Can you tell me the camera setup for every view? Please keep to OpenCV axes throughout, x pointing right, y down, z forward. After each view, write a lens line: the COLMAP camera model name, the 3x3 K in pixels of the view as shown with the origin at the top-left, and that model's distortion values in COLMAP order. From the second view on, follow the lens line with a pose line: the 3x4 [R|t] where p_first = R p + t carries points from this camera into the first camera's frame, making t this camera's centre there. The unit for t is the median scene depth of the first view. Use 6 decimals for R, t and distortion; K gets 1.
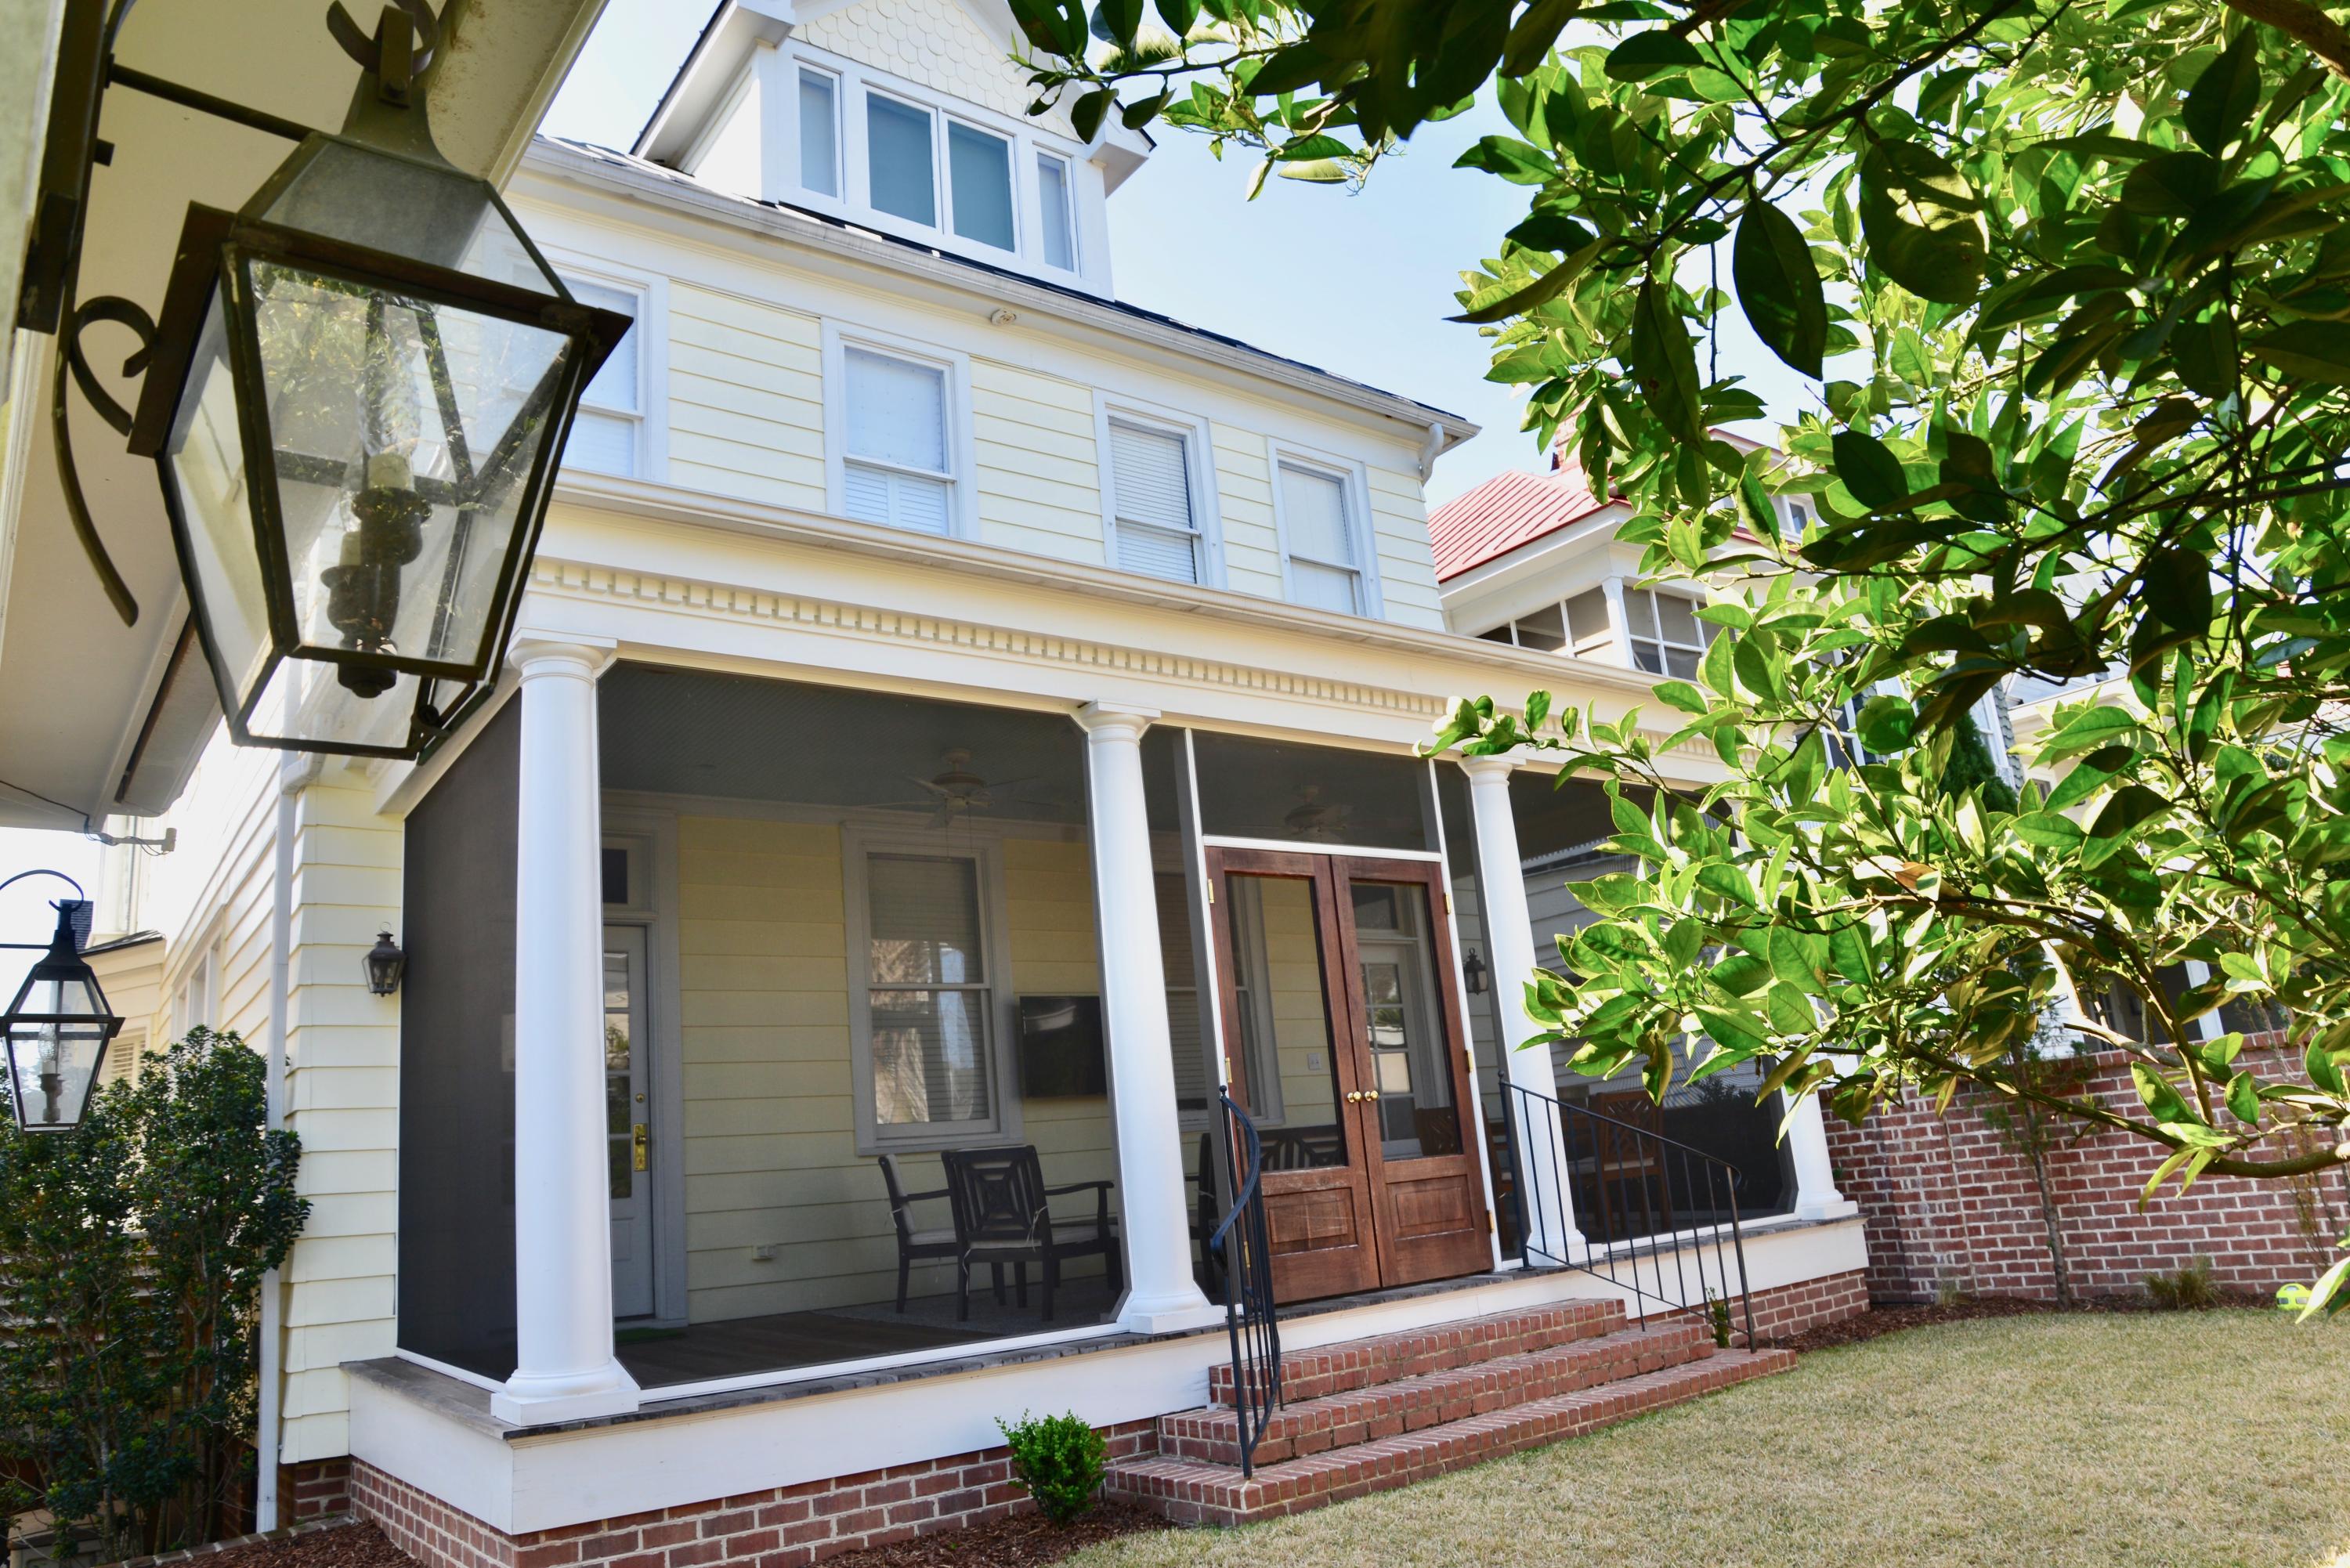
lens RADIAL K [[1615.9, 0, 1170.6], [0, 1615.9, 787.2], [0, 0, 1]] dist [-0.086273, 0.028313]
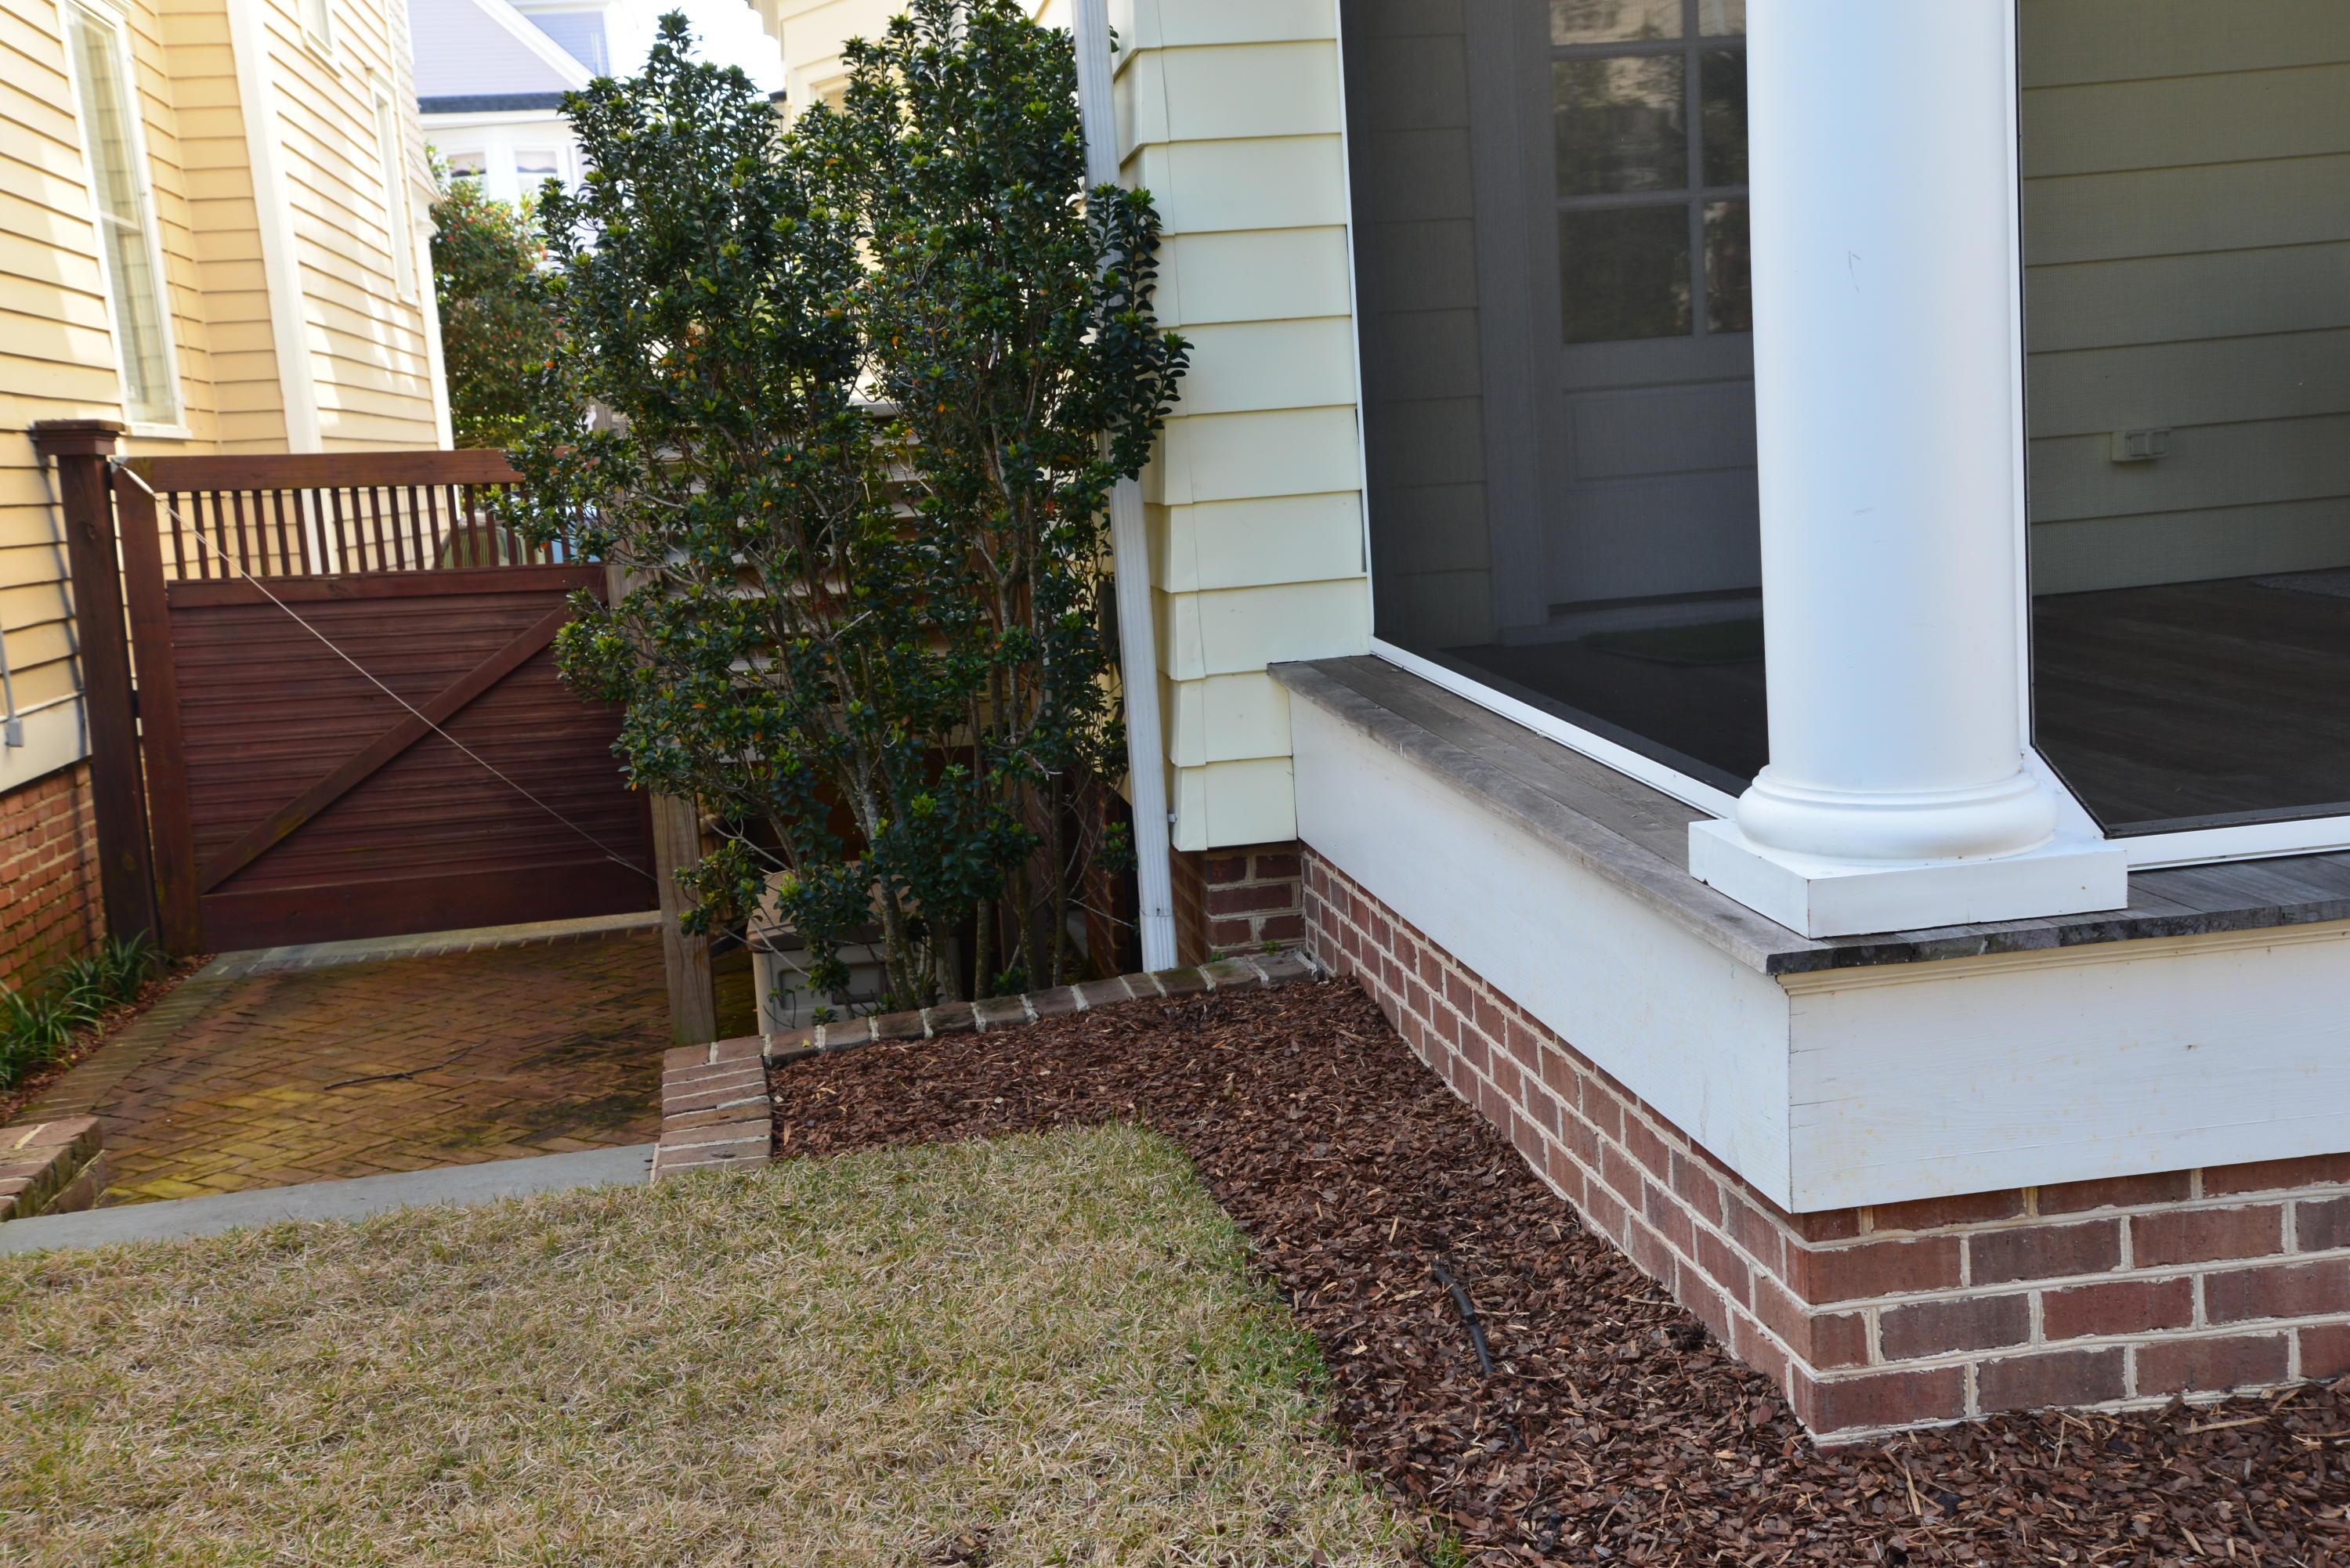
lens RADIAL K [[2510.2, 0, 1177.9], [0, 2510.2, 780.9], [0, 0, 1]] dist [0.145385, 0.000000]
pose [[0.888005, 0.089416, -0.451056, -0.194972], [0.101909, 0.918251, 0.382662, 0.094806], [0.448398, -0.385772, 0.806299, 0.333500]]
